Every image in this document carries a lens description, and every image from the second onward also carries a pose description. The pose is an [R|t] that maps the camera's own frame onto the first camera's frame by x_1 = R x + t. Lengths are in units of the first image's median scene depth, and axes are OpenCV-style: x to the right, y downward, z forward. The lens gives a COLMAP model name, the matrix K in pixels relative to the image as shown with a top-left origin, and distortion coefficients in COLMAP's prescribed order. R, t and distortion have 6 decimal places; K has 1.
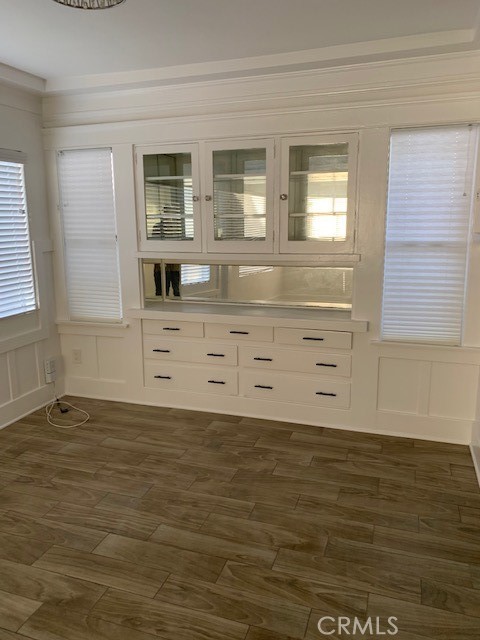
lens RADIAL K [[488.0, 0, 241.1], [0, 488.0, 316.4], [0, 0, 1]] dist [0.010832, -0.010507]
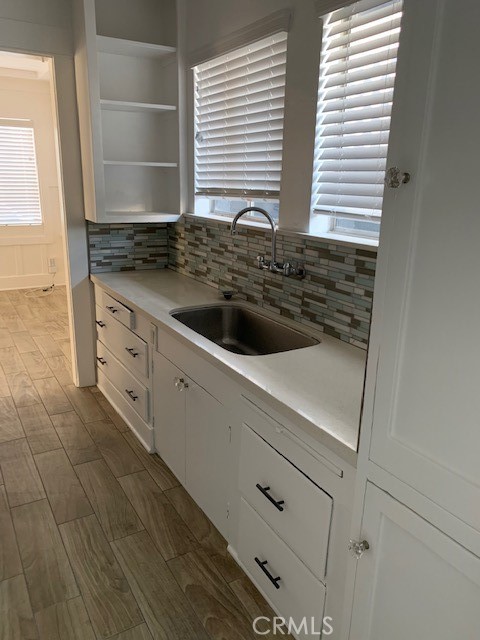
lens RADIAL K [[488.0, 0, 241.1], [0, 488.0, 316.4], [0, 0, 1]] dist [0.010832, -0.010507]
pose [[0.764410, 0.198405, -0.613444, 1.254226], [-0.153125, 0.980117, 0.126189, -0.020346], [0.626283, -0.002527, 0.779591, 0.205603]]
